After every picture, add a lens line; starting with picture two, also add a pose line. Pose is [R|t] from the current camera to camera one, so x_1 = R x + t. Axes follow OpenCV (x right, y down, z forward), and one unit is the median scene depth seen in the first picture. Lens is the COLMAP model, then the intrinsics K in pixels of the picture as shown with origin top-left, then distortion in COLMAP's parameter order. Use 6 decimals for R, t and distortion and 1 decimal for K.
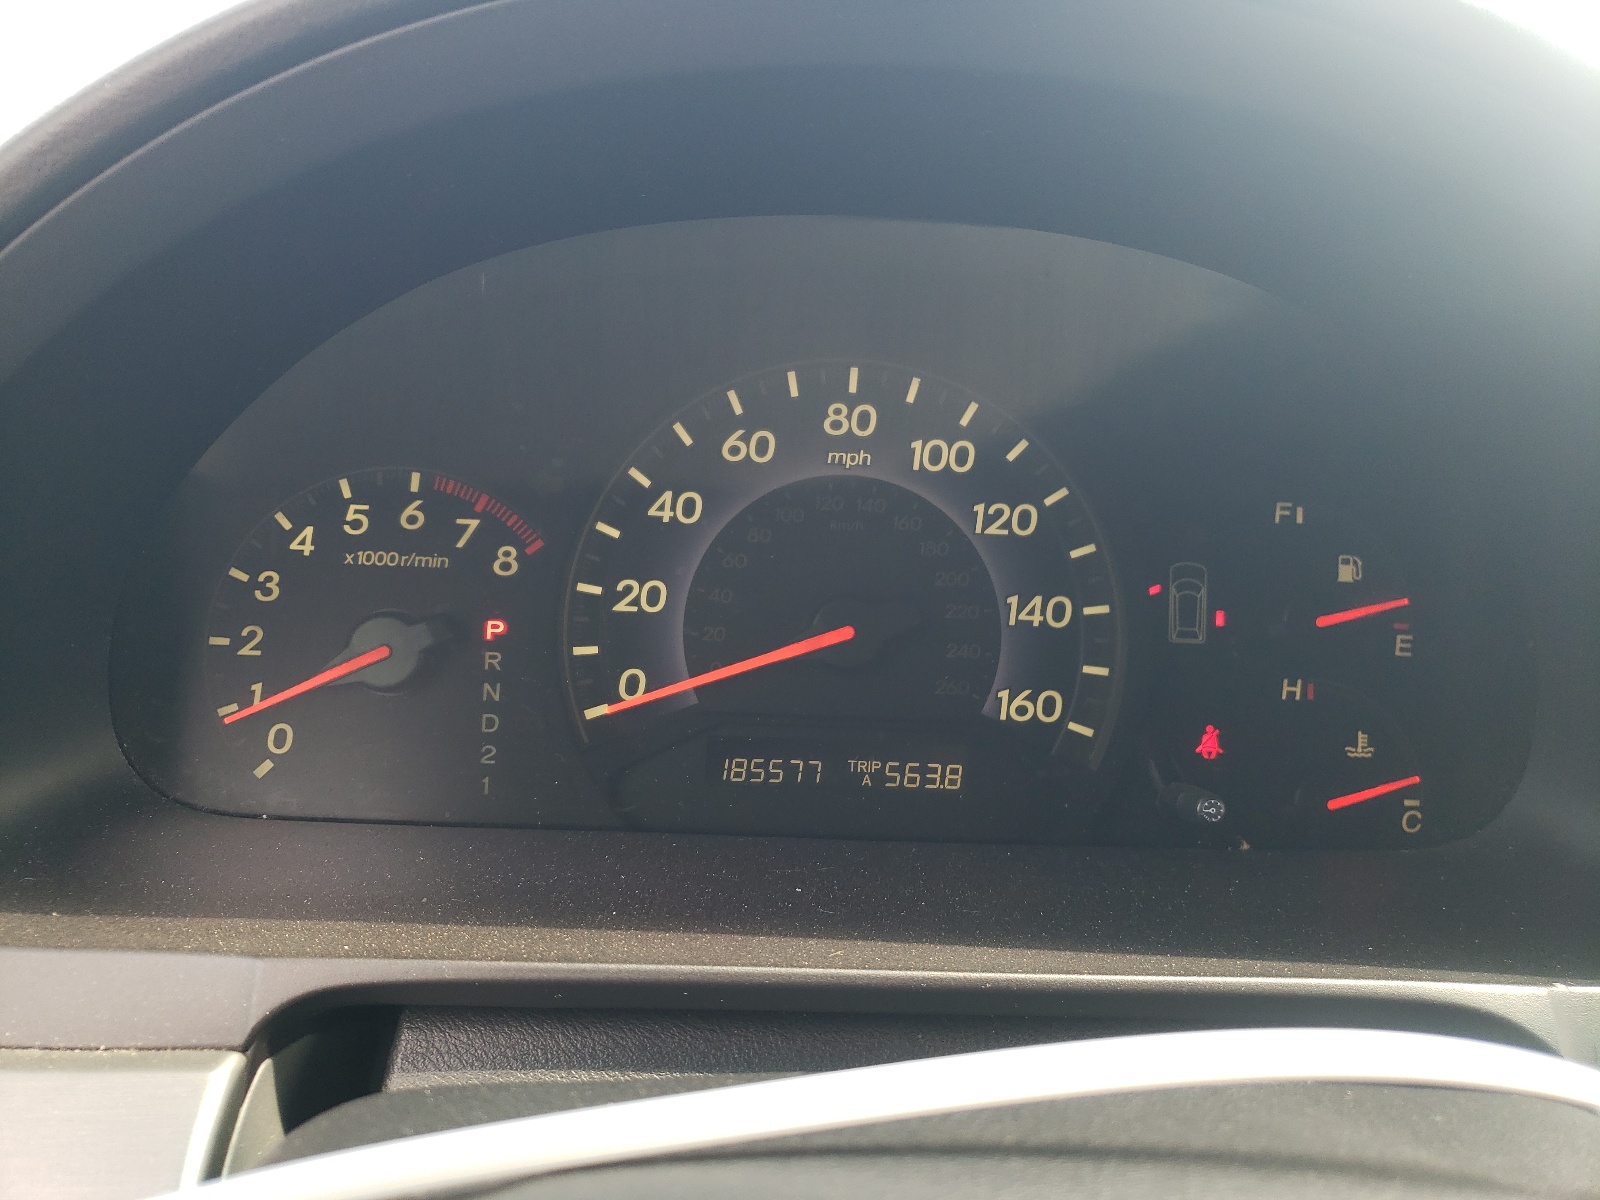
lens RADIAL K [[1226.7, 0, 799.9], [0, 1226.7, 601.1], [0, 0, 1]] dist [-0.014848, -0.003026]
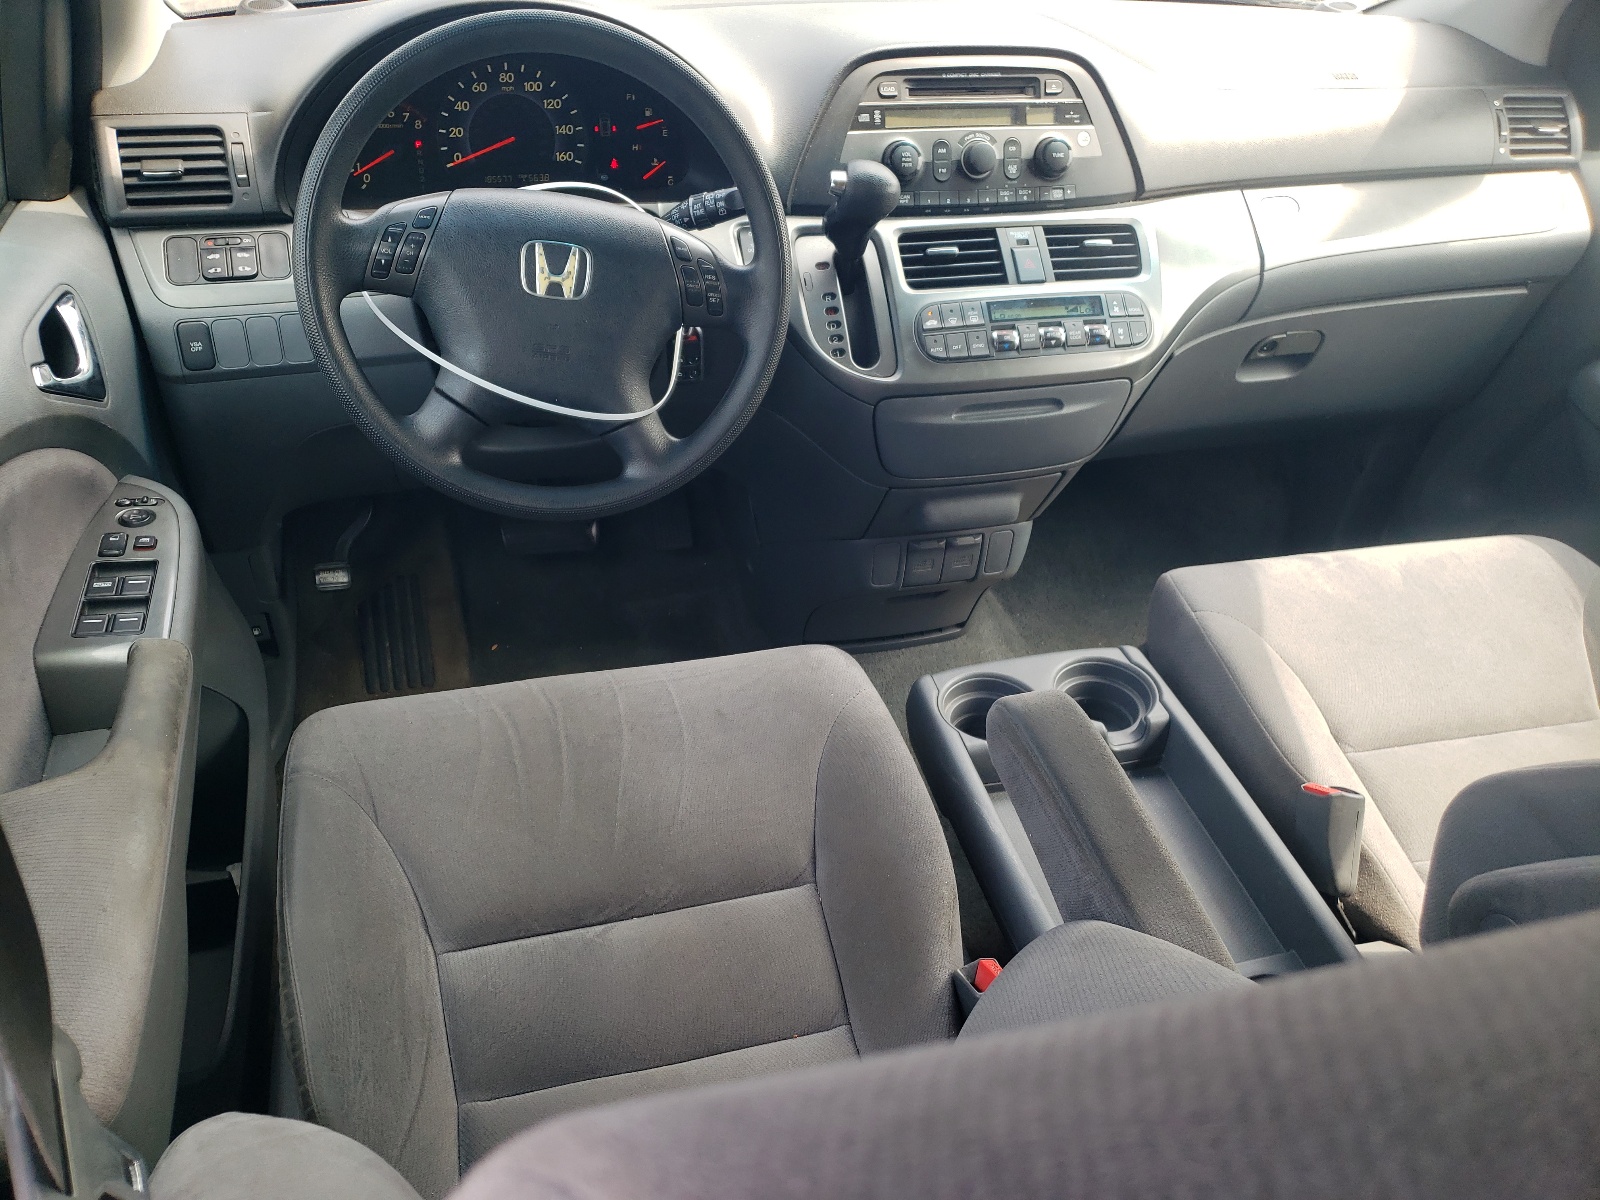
lens RADIAL K [[1226.7, 0, 796.8], [0, 1226.7, 597.9], [0, 0, 1]] dist [-0.014848, -0.003026]
pose [[0.961429, -0.148057, 0.231806, -0.203798], [0.048227, 0.920449, 0.387876, -0.092071], [-0.270794, -0.361736, 0.892086, -3.092183]]
